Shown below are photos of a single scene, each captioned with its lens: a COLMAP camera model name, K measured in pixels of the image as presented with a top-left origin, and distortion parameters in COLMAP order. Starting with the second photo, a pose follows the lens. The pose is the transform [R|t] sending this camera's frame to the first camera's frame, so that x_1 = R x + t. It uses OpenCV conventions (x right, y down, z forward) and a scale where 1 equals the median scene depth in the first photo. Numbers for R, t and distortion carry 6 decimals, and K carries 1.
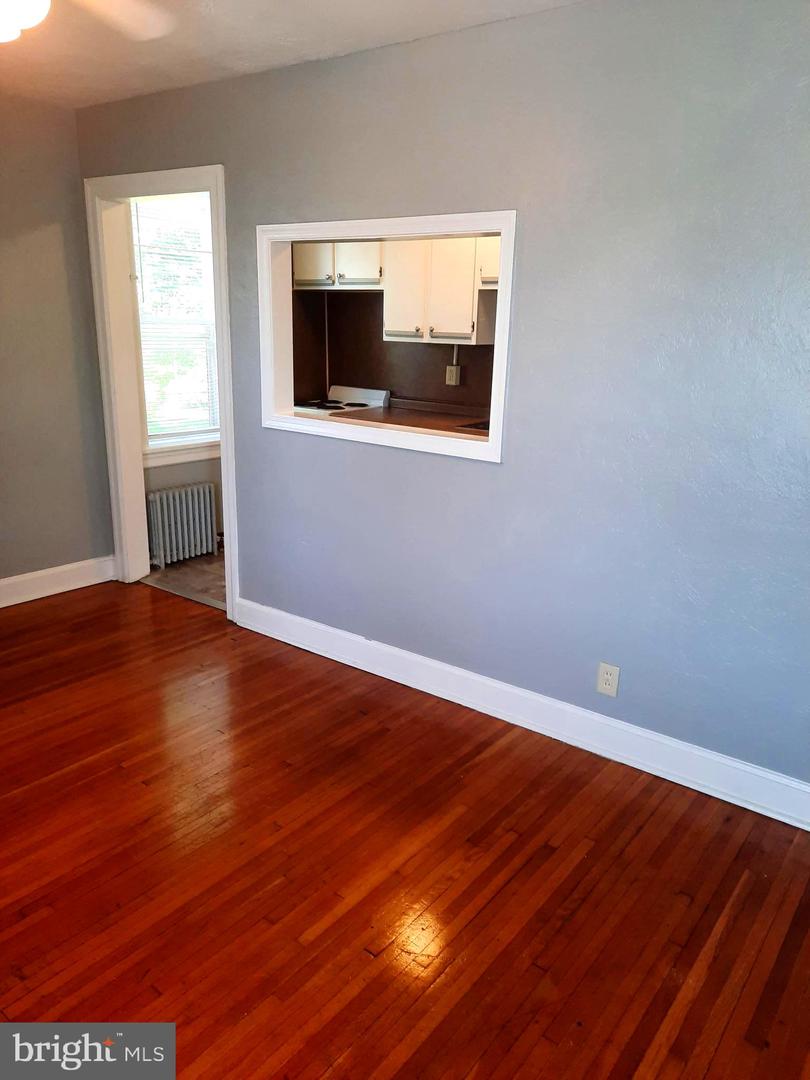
lens RADIAL K [[794.2, 0, 403.4], [0, 794.2, 535.4], [0, 0, 1]] dist [0.063333, 0.001681]
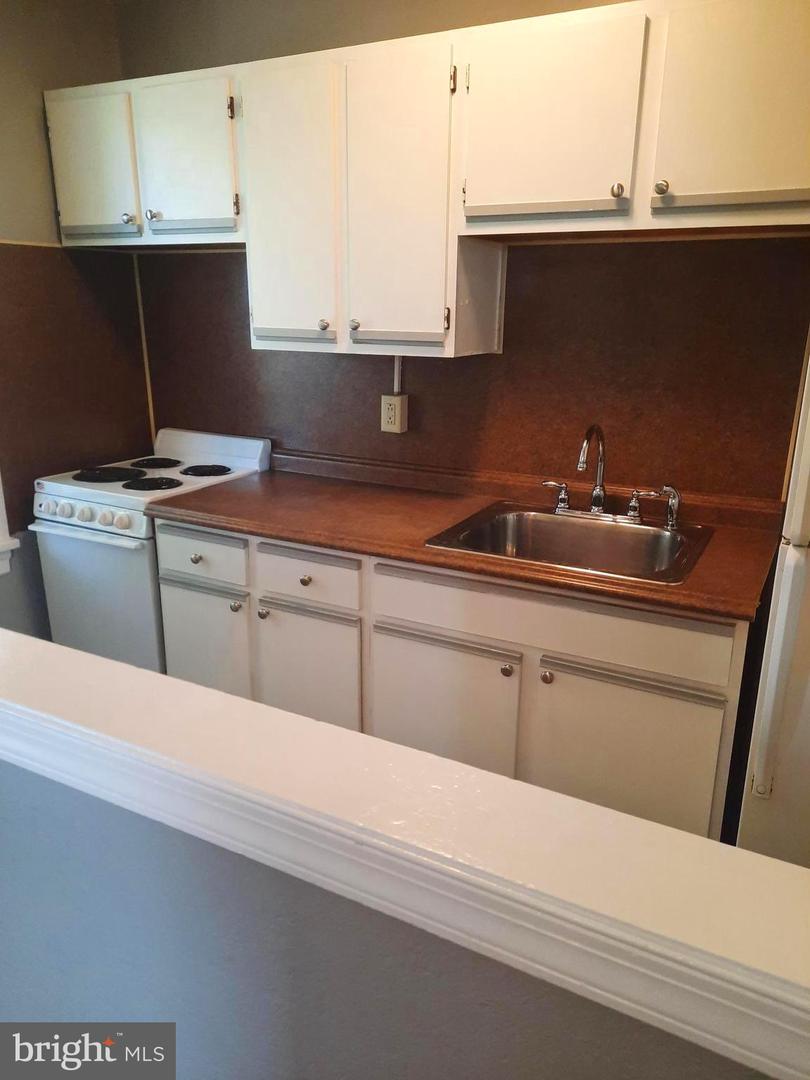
lens RADIAL K [[794.2, 0, 404.9], [0, 794.2, 548.6], [0, 0, 1]] dist [0.063333, 0.001681]
pose [[0.986205, -0.062043, 0.153462, -0.015501], [0.057162, 0.997715, 0.036024, -0.132298], [-0.155346, -0.026755, 0.987498, 0.489450]]
